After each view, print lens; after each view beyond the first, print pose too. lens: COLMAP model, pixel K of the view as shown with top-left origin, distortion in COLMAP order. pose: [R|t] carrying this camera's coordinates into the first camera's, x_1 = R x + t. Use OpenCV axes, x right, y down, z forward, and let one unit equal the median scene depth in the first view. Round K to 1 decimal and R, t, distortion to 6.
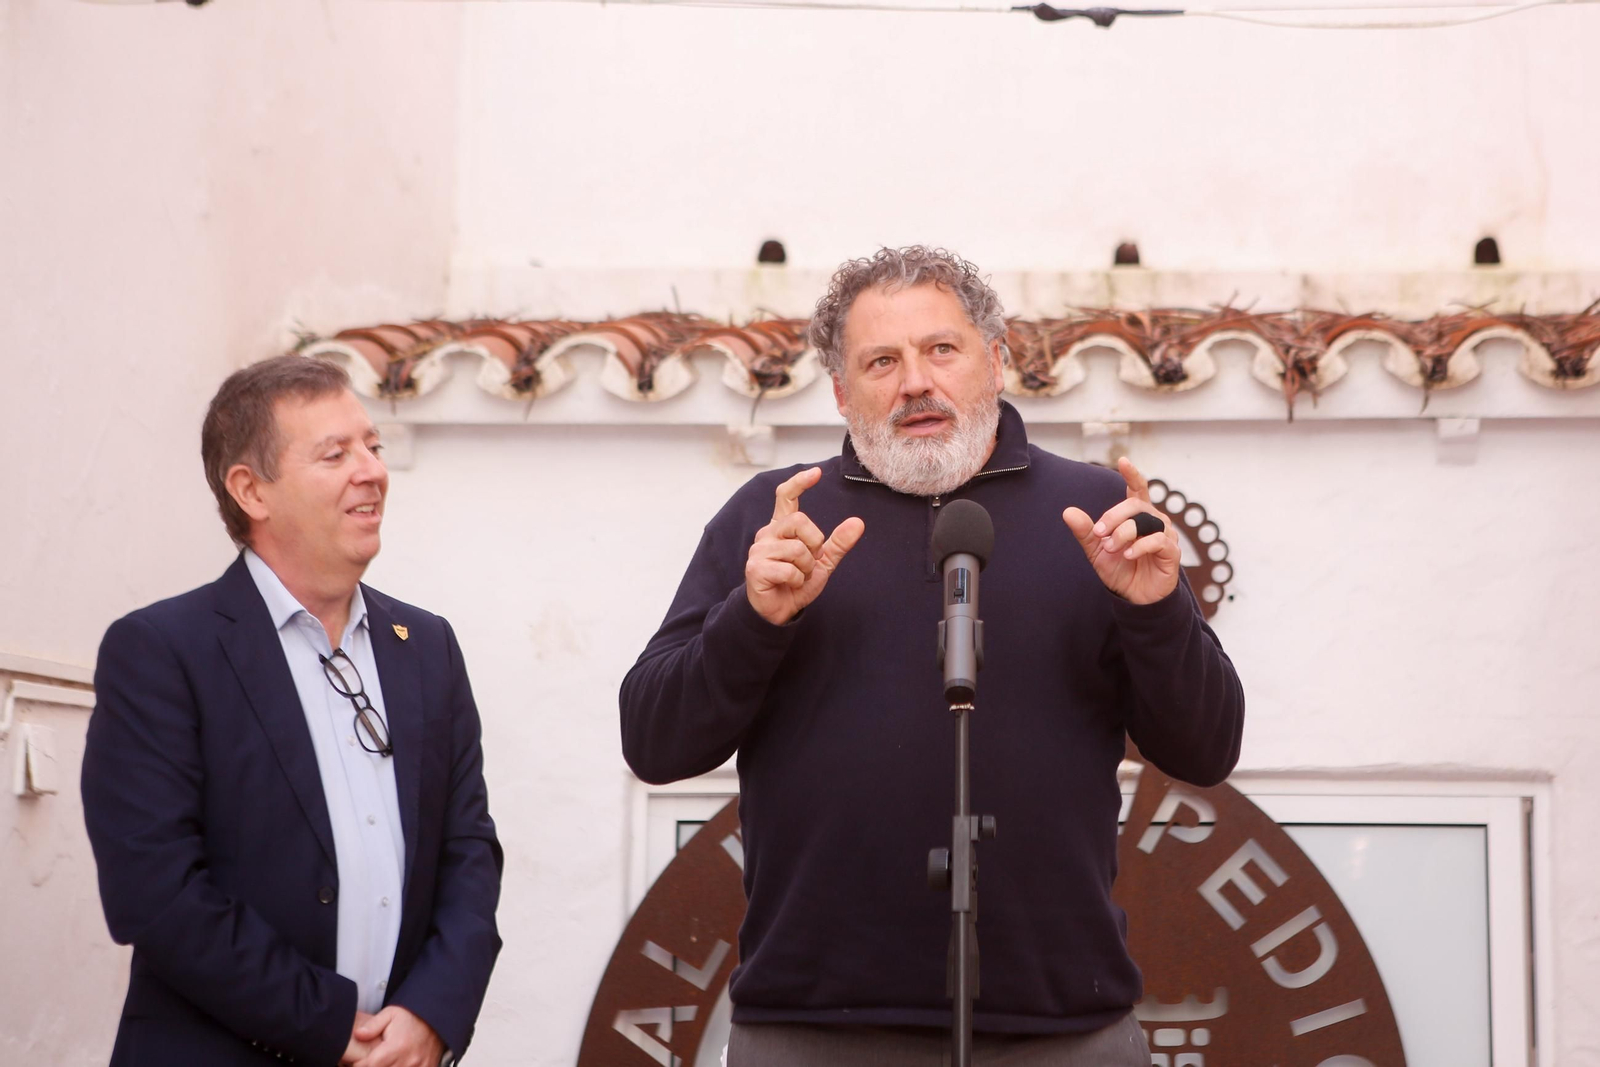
lens RADIAL K [[3667.7, 0, 975.0], [0, 3667.7, 370.2], [0, 0, 1]] dist [0.161265, 0.282631]
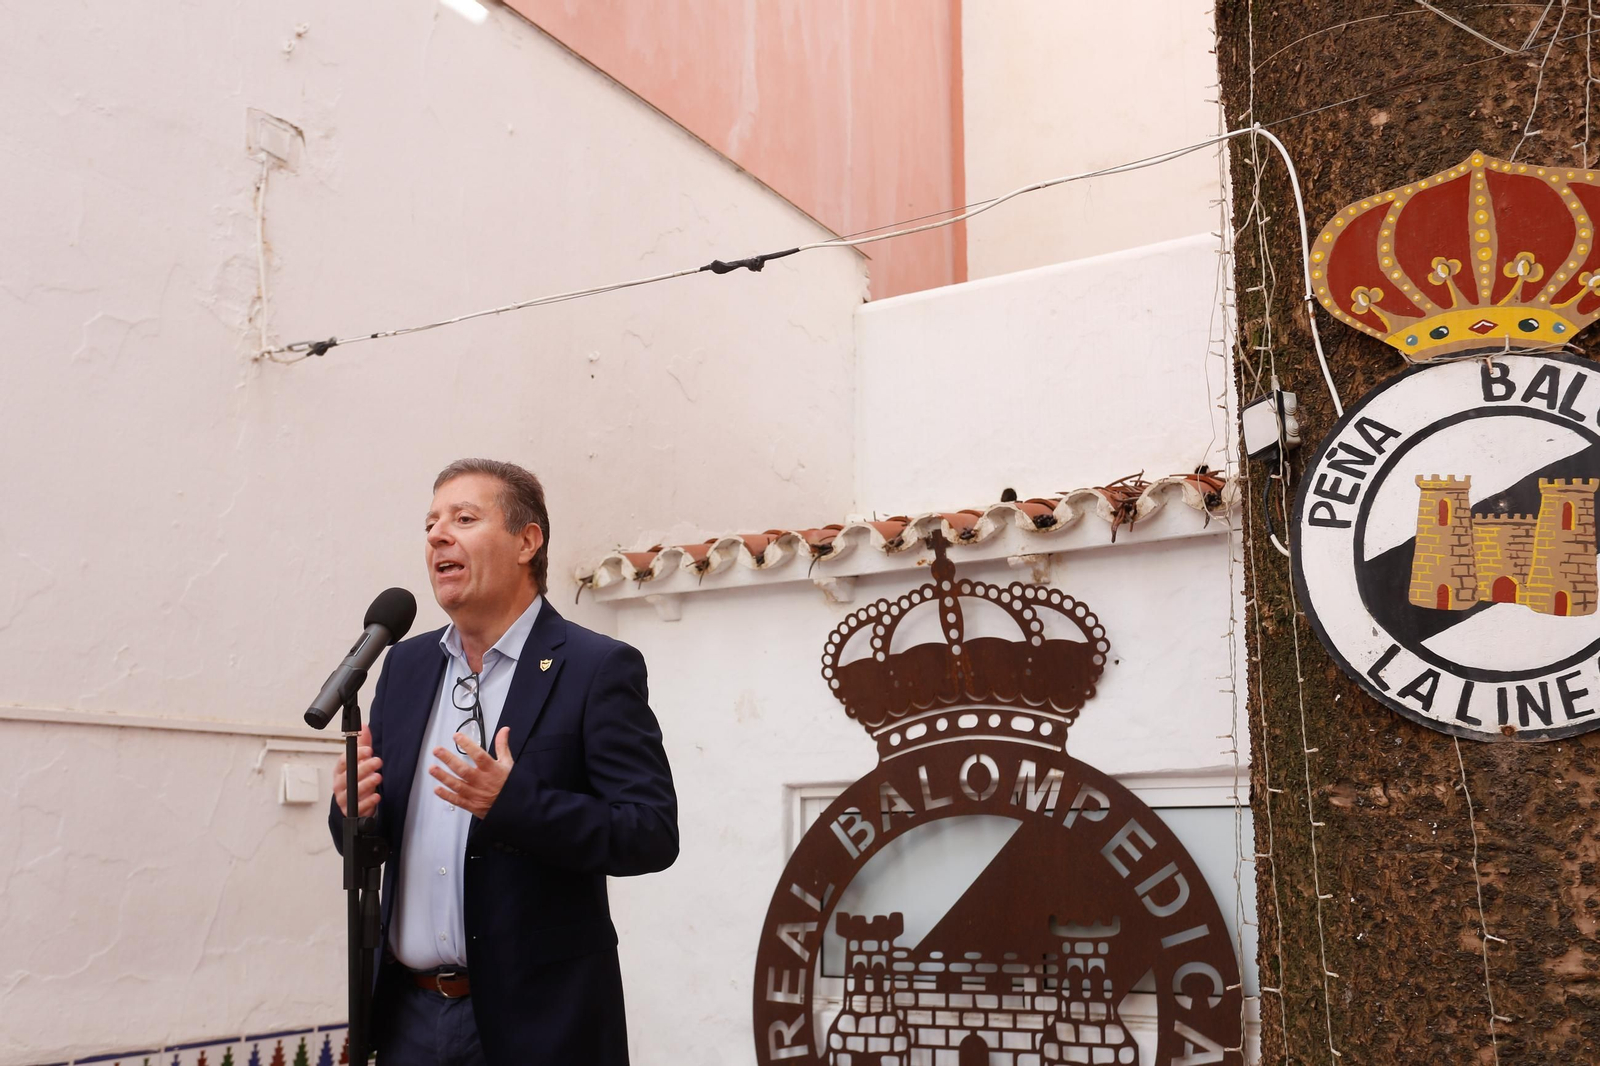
lens RADIAL K [[1515.0, 0, 801.3], [0, 1515.0, 540.5], [0, 0, 1]] dist [-0.000935, 0.096752]
pose [[0.880421, -0.101405, -0.463223, 0.257262], [0.074749, 0.994333, -0.075600, 0.049903], [0.468264, 0.031934, 0.883011, 0.376051]]
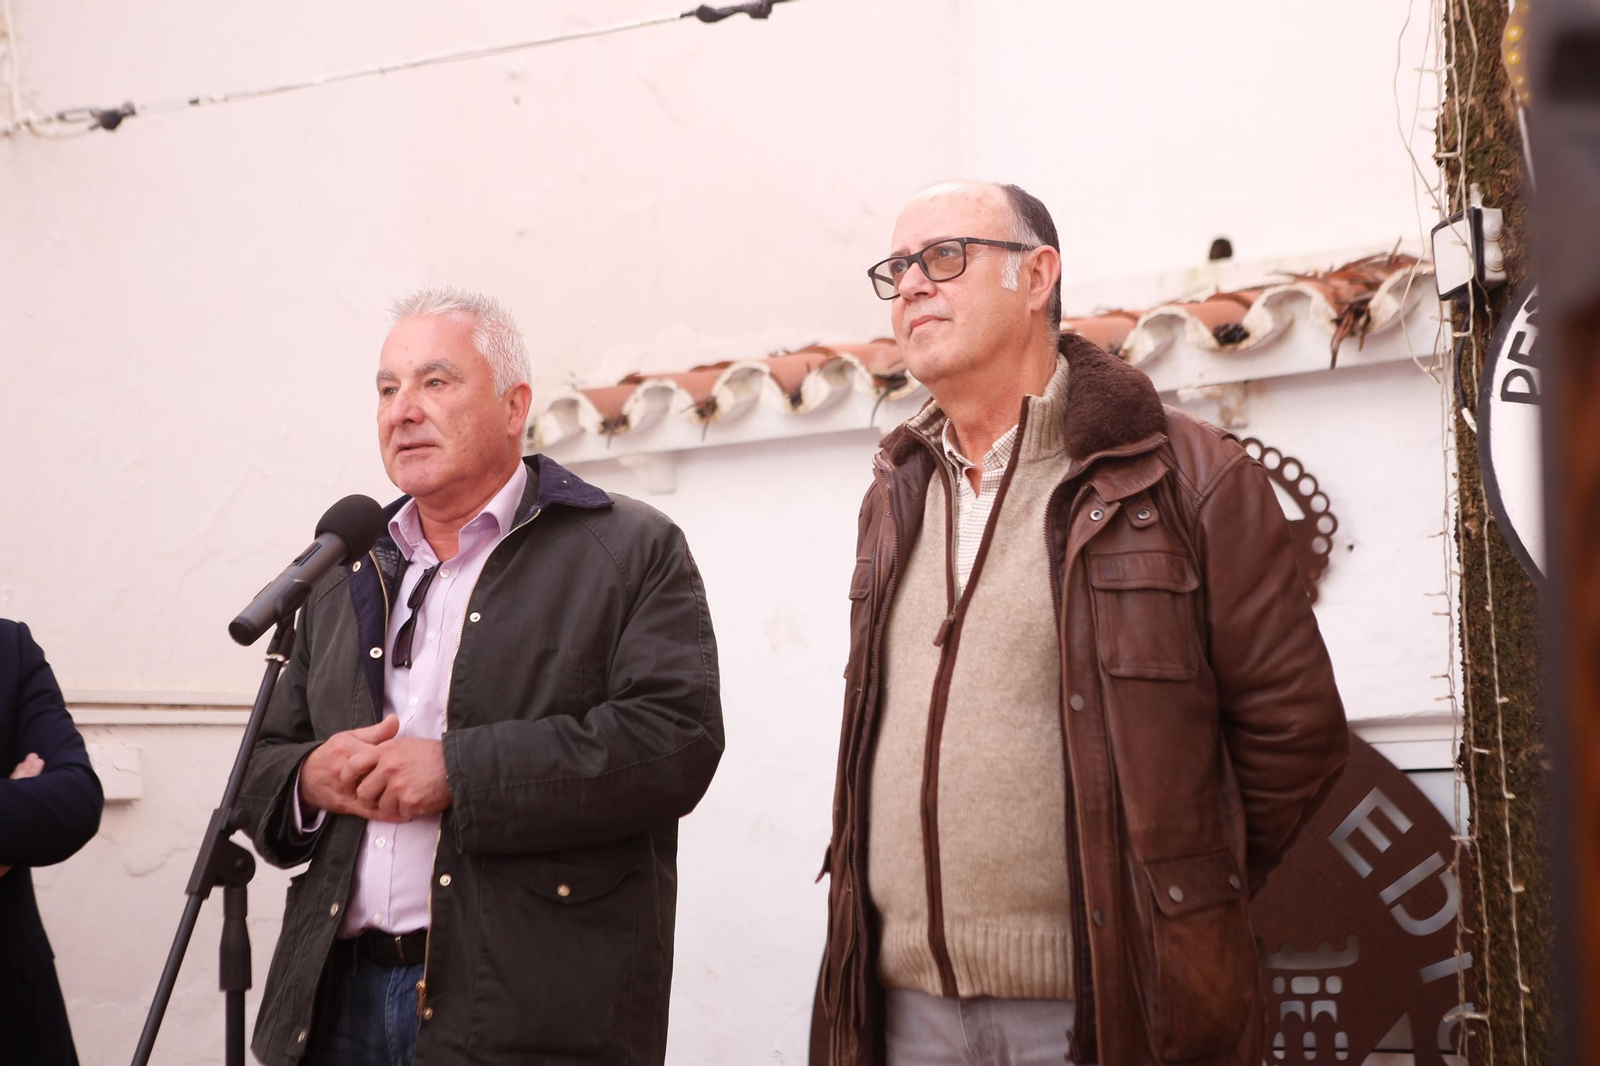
lens RADIAL K [[3025.8, 0, 802.1], [0, 3025.8, 503.0], [0, 0, 1]] dist [0.190223, 0.161516]
pose [[0.857640, -0.088392, -0.506596, 0.367103], [0.107027, 0.994226, 0.007716, 0.027906], [0.502989, -0.060837, 0.862149, 0.214311]]
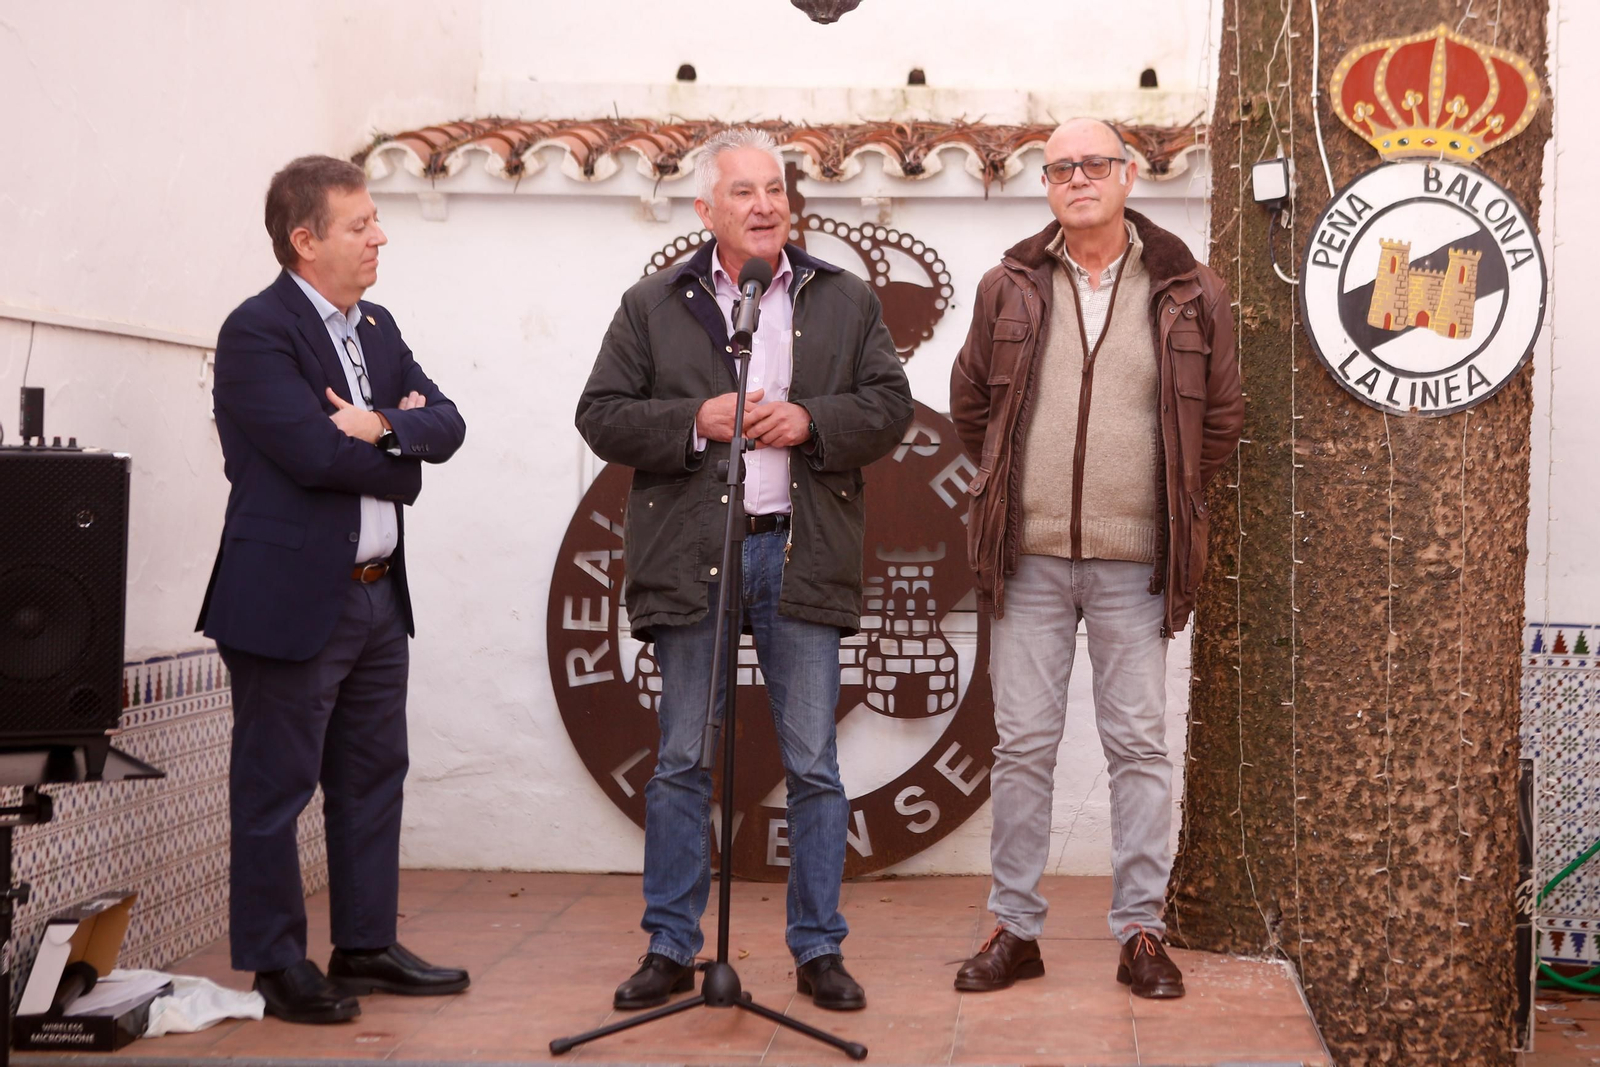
lens RADIAL K [[2781.1, 0, 956.1], [0, 2781.1, 460.3], [0, 0, 1]] dist [0.004302, 0.136478]
pose [[0.999853, 0.009841, 0.014069, 0.055133], [-0.011591, 0.991416, 0.130228, -0.031021], [-0.012667, -0.130372, 0.991384, -0.227665]]
